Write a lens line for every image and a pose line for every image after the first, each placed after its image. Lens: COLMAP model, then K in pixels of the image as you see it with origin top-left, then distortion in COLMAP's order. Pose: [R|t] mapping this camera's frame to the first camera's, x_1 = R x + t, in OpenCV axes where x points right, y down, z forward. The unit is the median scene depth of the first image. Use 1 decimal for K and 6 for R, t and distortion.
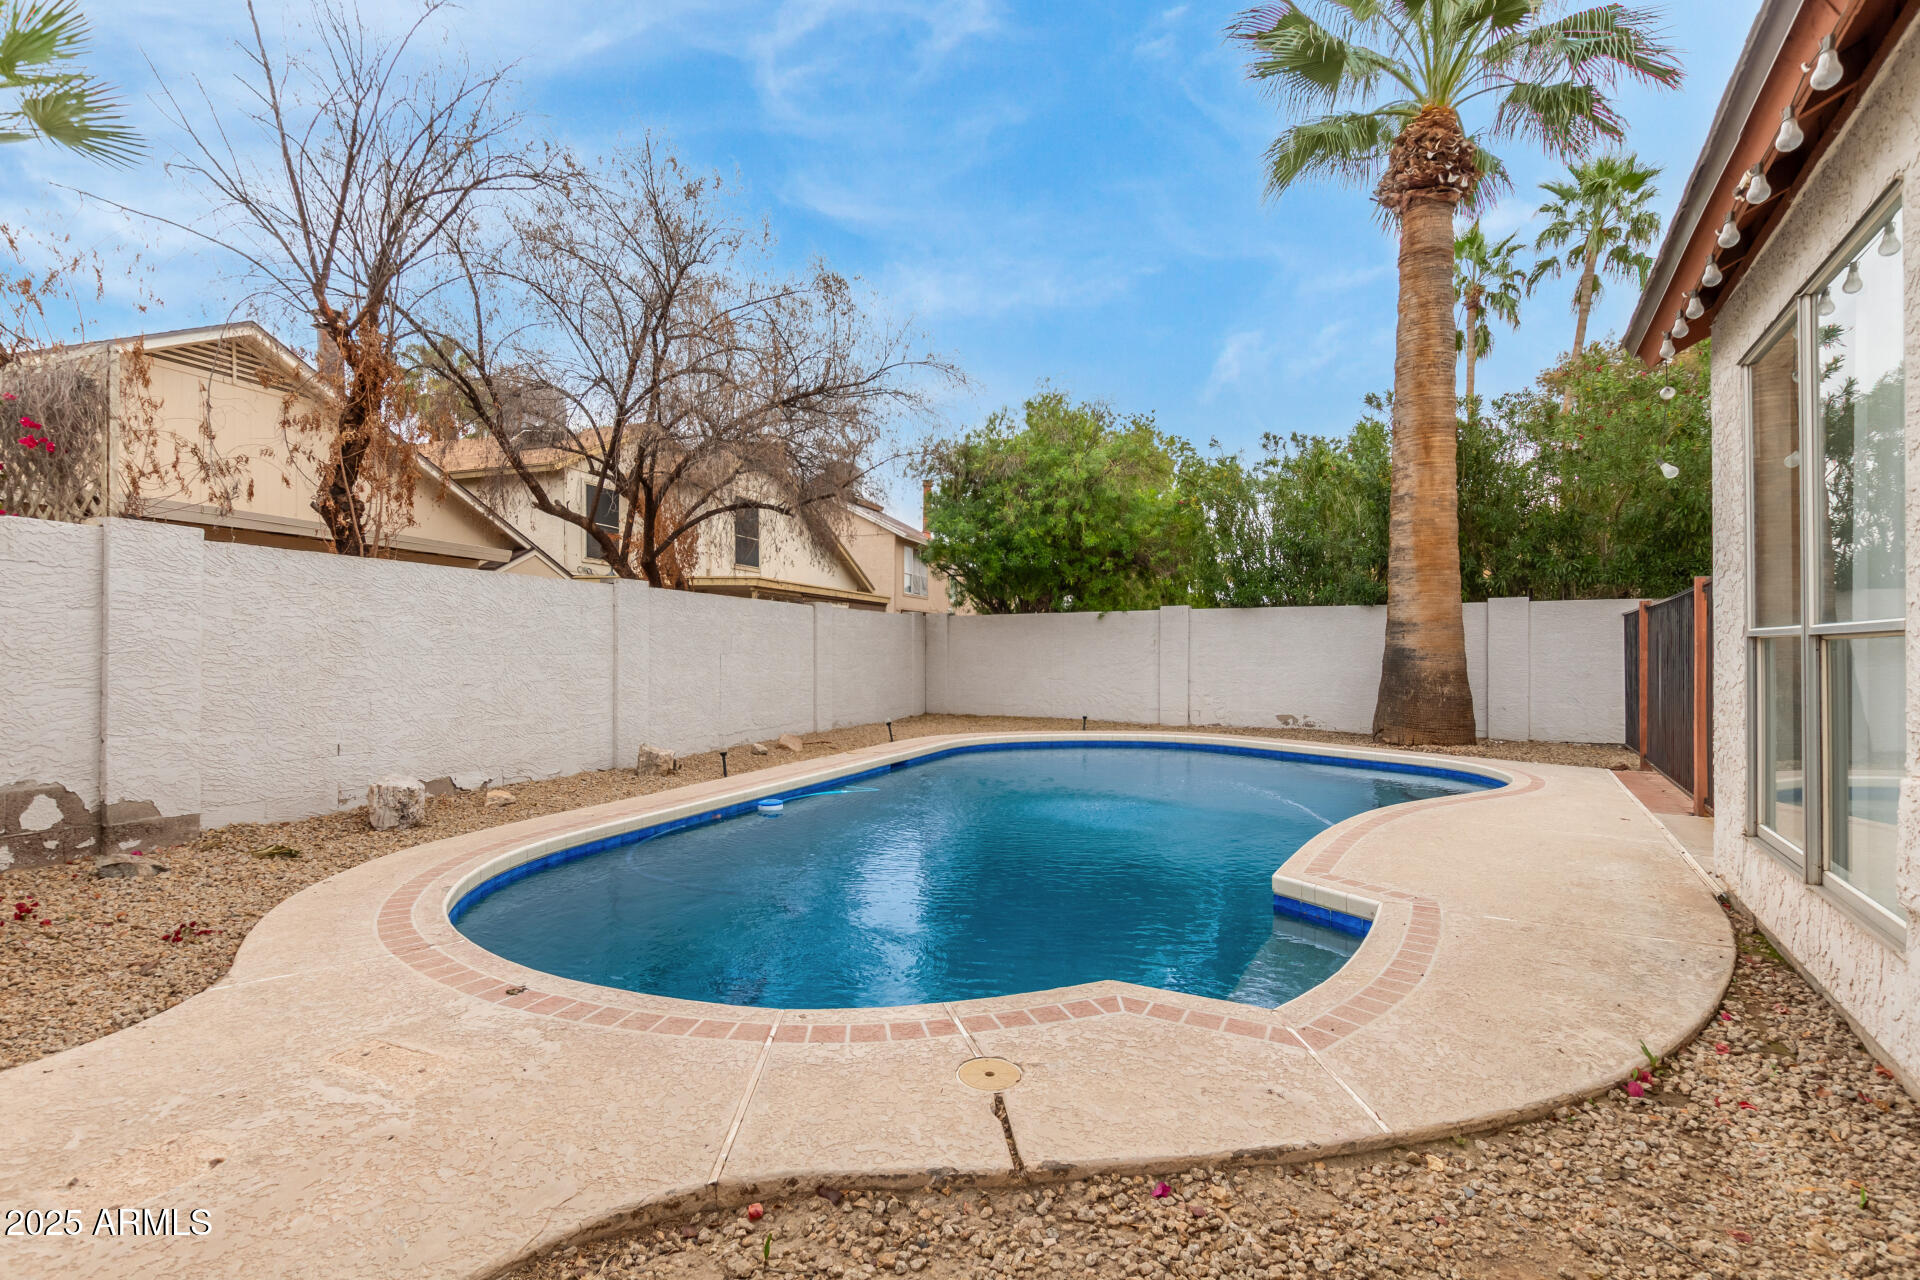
lens RADIAL K [[901.2, 0, 953.6], [0, 901.2, 643.0], [0, 0, 1]] dist [0.003624, -0.001177]
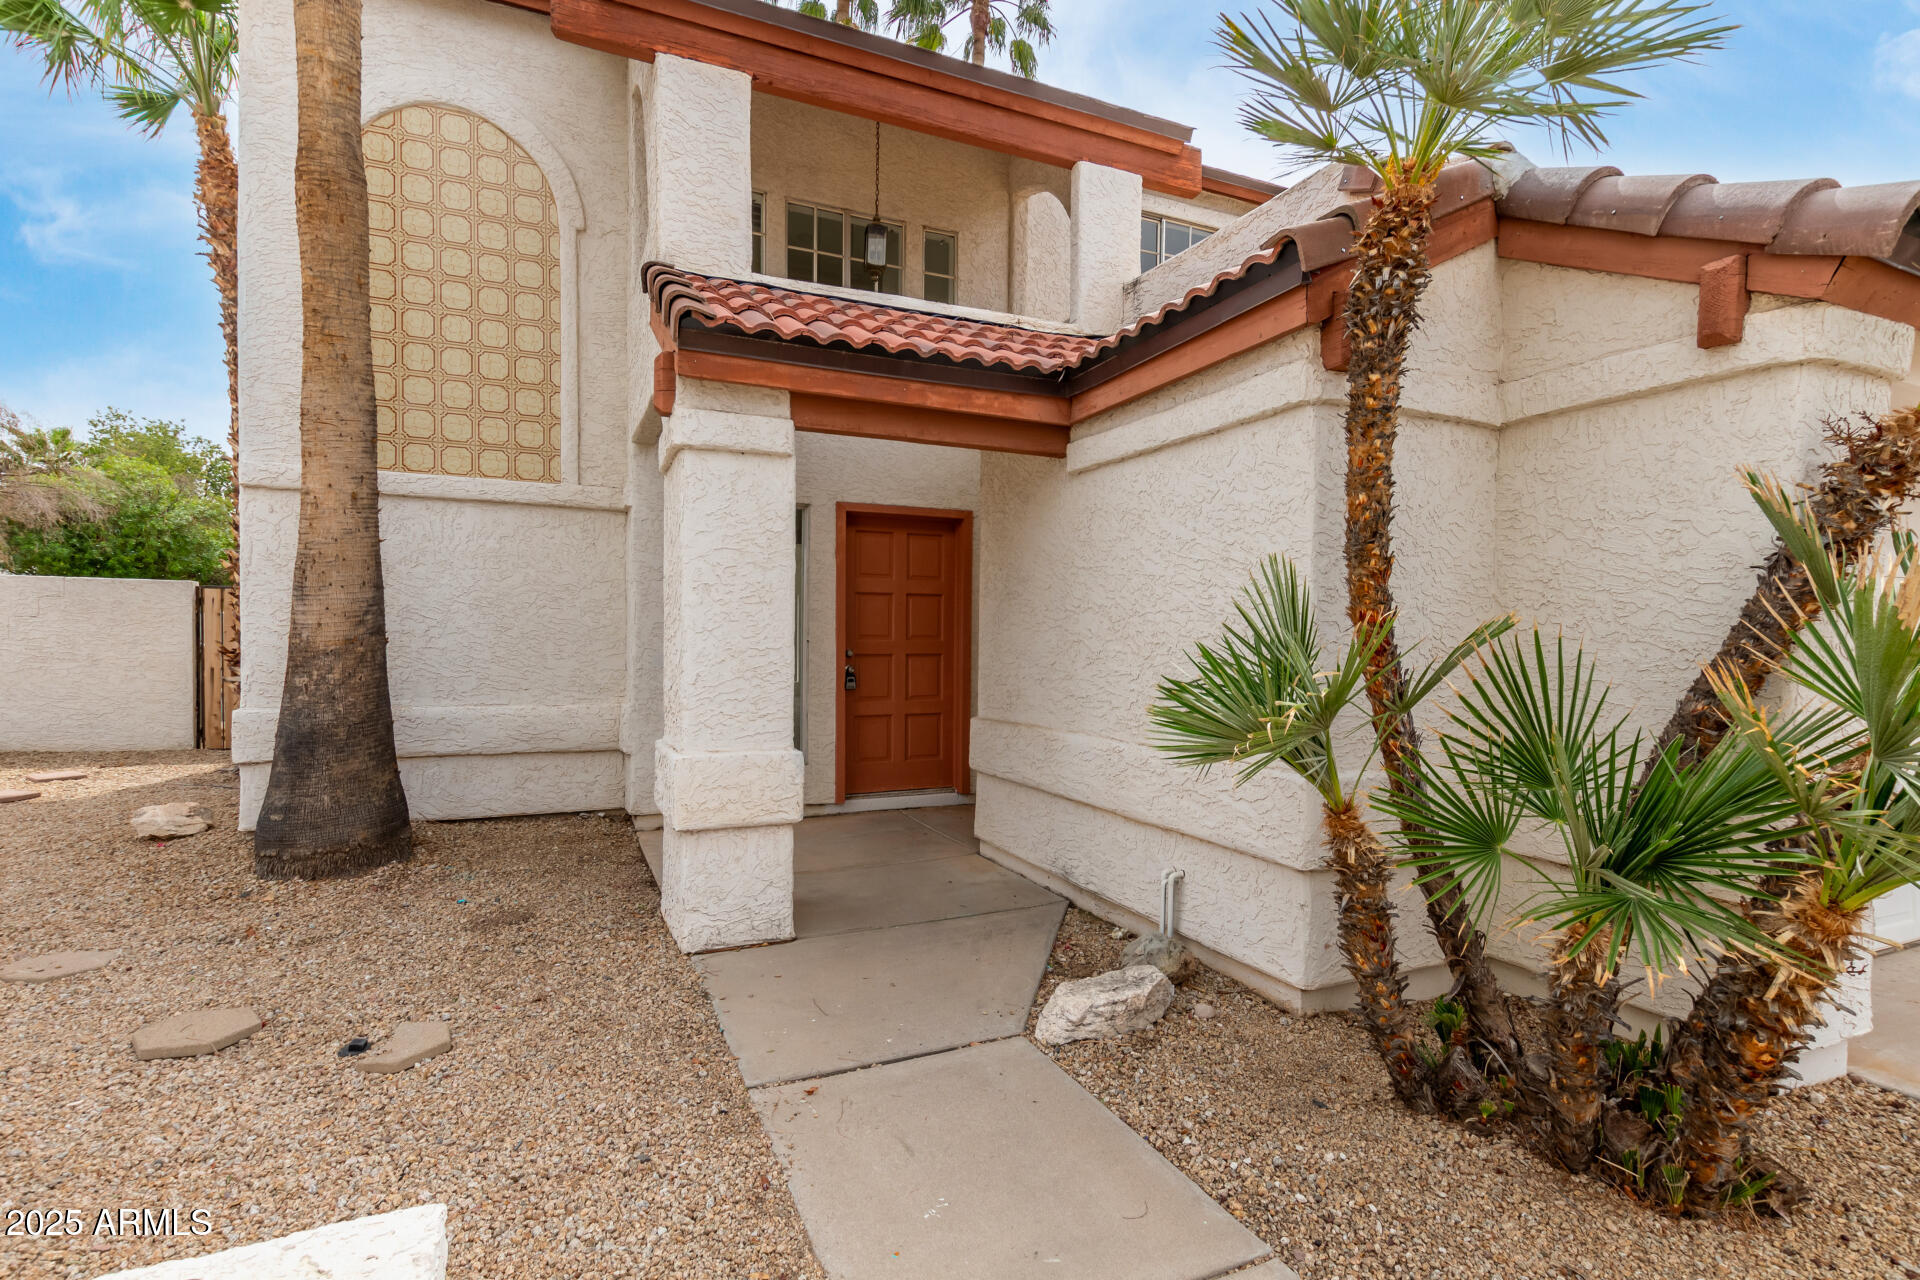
lens RADIAL K [[901.2, 0, 955.1], [0, 901.2, 645.4], [0, 0, 1]] dist [0.003624, -0.001177]
pose [[0.567017, 0.000067, 0.823706, -0.373663], [-0.012687, 0.999882, 0.008652, -0.009497], [-0.823609, -0.015356, 0.566951, -1.006171]]
